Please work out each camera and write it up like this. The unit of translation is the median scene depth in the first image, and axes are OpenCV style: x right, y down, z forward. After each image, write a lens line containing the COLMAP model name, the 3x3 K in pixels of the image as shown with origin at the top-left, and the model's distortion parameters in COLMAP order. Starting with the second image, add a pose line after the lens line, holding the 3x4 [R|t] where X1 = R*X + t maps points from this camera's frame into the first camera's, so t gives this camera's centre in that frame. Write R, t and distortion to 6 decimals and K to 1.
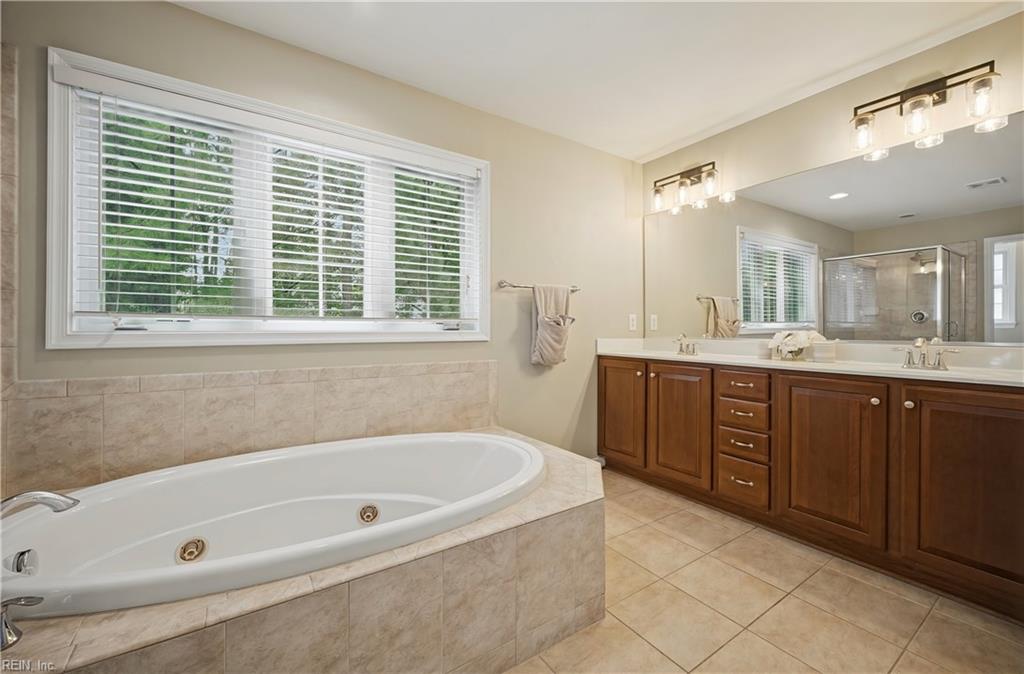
lens RADIAL K [[403.7, 0, 514.2], [0, 403.7, 330.1], [0, 0, 1]] dist [-0.020246, -0.000092]
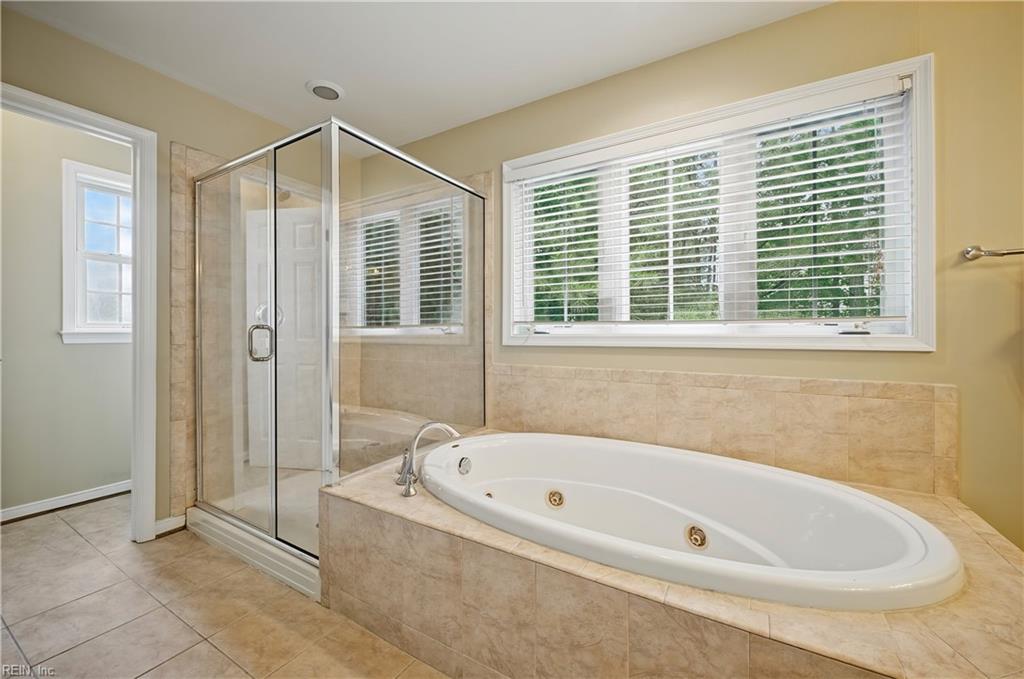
lens RADIAL K [[403.7, 0, 512.9], [0, 403.7, 335.8], [0, 0, 1]] dist [-0.020246, -0.000092]
pose [[0.407169, 0.003491, -0.913346, 0.302897], [-0.000927, 0.999994, 0.003409, 0.002170], [0.913353, -0.000541, 0.407169, 0.265032]]
